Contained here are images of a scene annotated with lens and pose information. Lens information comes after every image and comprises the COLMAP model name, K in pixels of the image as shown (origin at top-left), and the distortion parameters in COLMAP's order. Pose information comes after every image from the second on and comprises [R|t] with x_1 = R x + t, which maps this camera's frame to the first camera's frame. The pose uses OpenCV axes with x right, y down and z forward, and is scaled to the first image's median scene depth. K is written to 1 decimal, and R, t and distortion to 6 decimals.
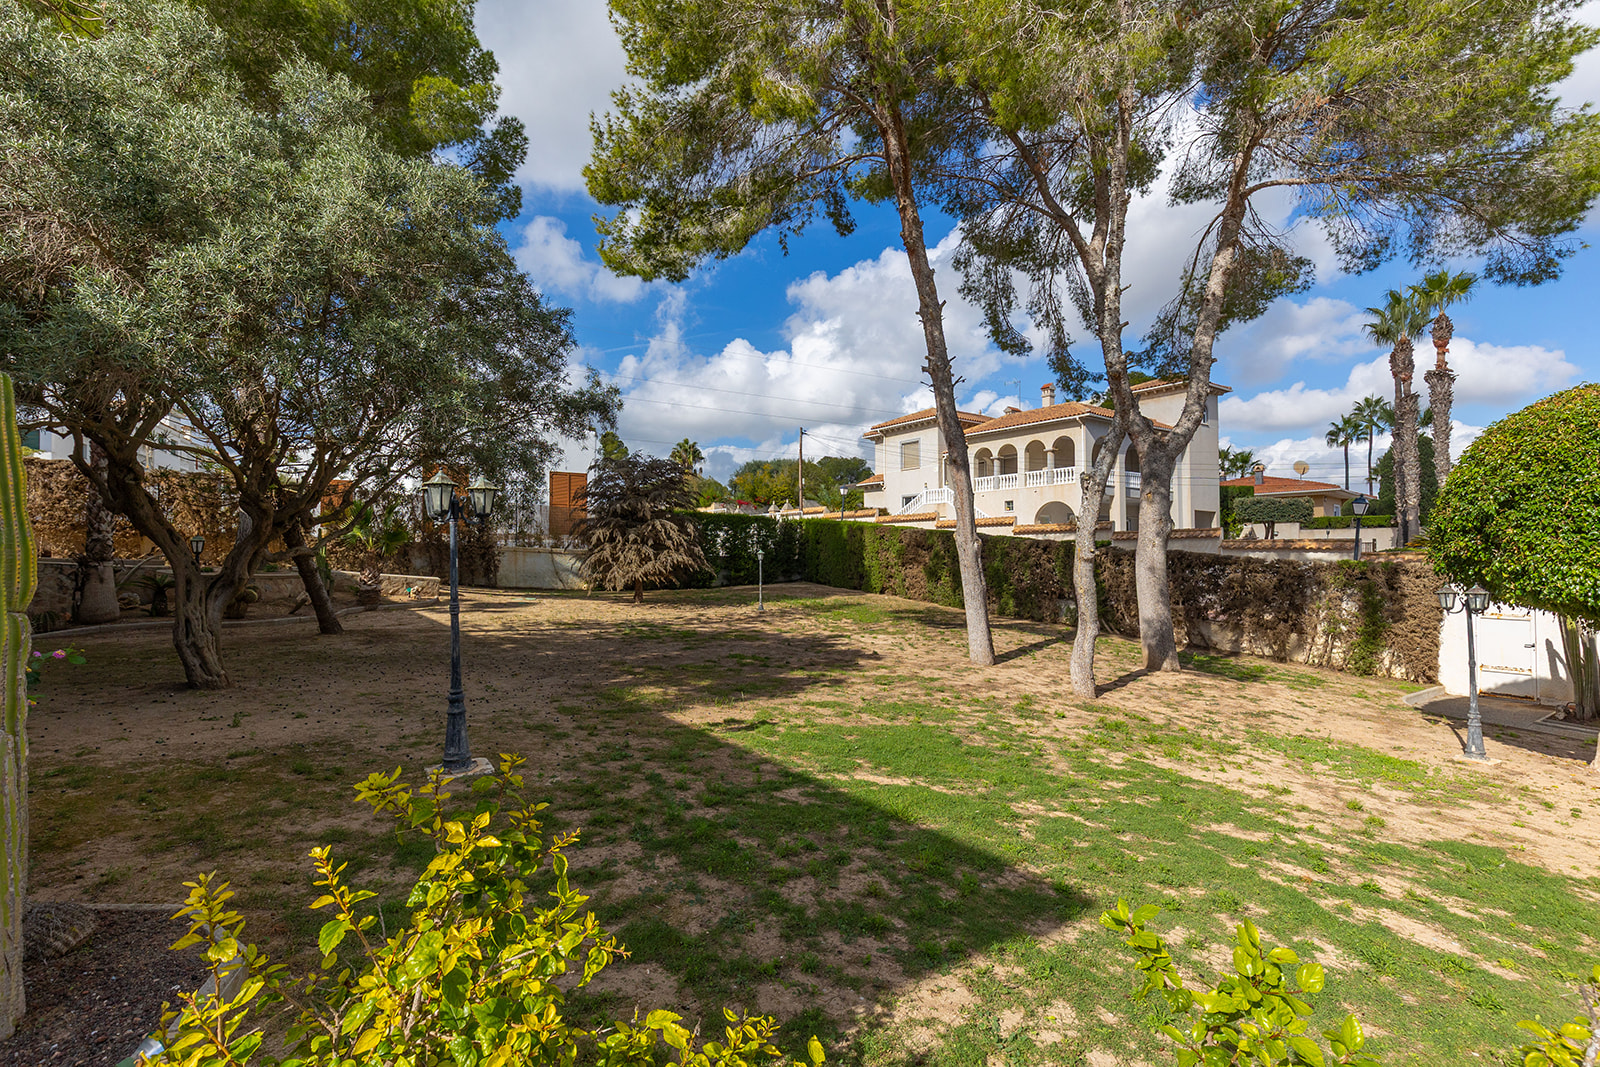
lens RADIAL K [[714.3, 0, 797.8], [0, 714.3, 540.8], [0, 0, 1]] dist [0.002655, -0.000897]
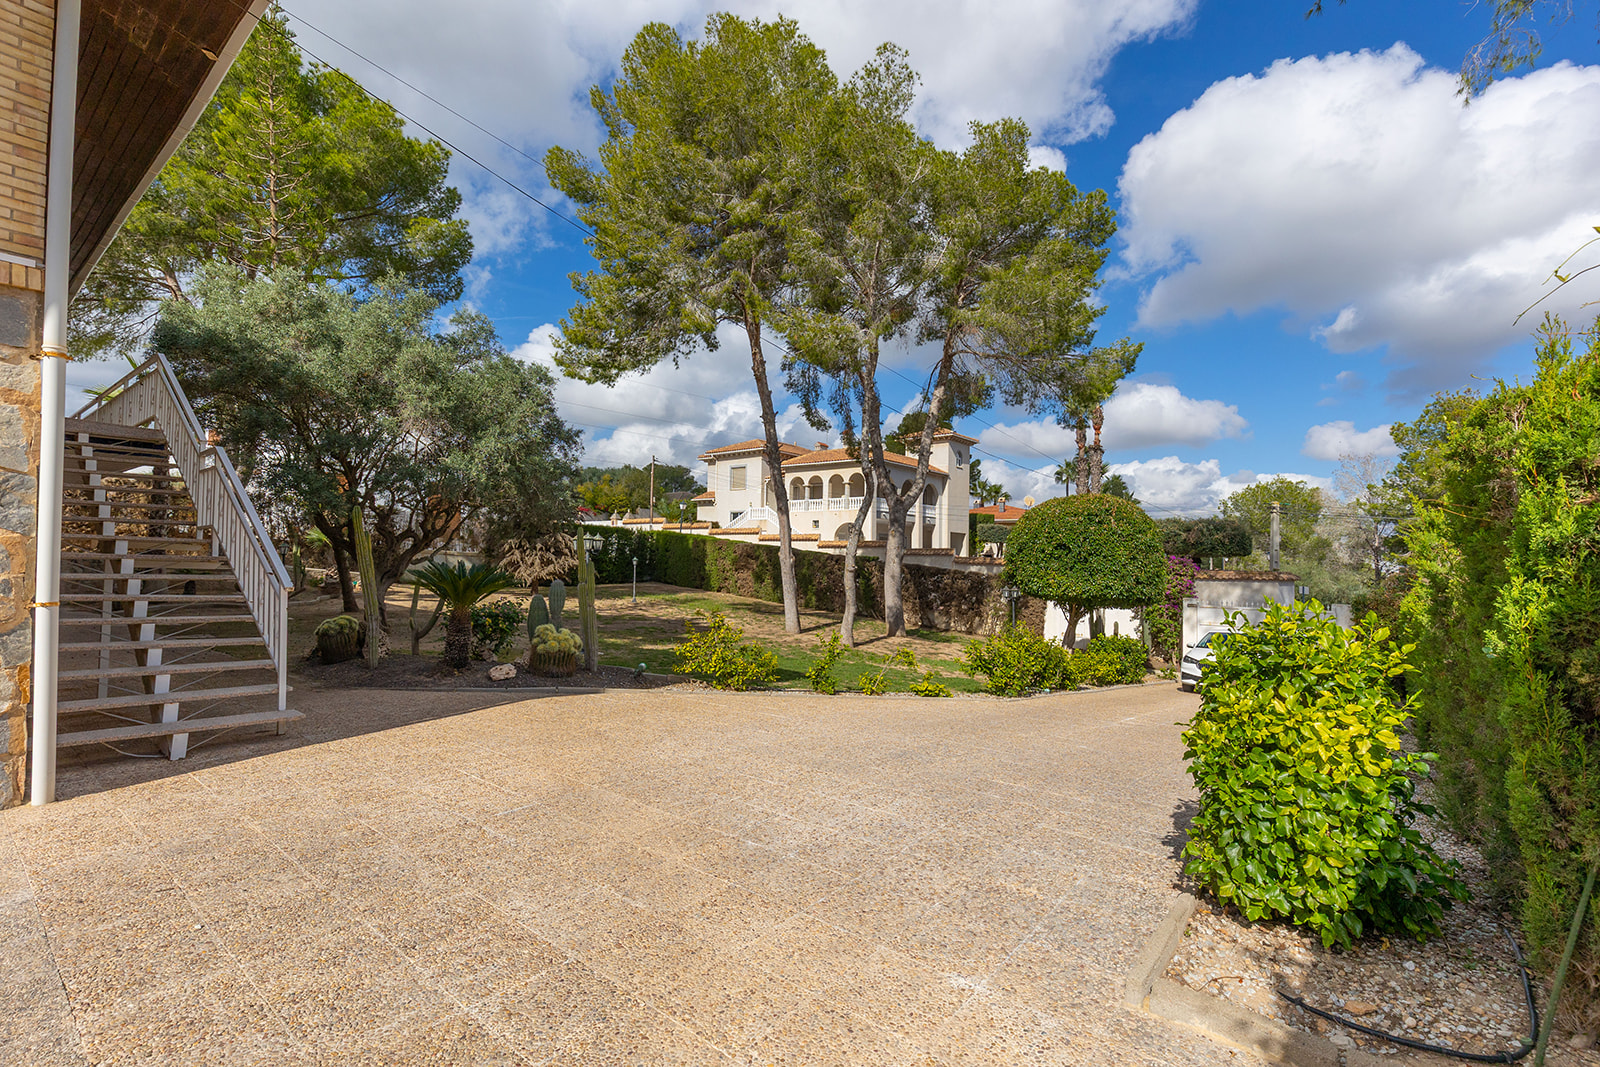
lens RADIAL K [[714.3, 0, 797.8], [0, 714.3, 540.8], [0, 0, 1]] dist [0.002655, -0.000897]
pose [[0.966367, 0.029138, 0.255511, -0.087773], [-0.028141, 0.999575, -0.007558, -0.014659], [-0.255623, 0.000113, 0.966777, -0.329106]]
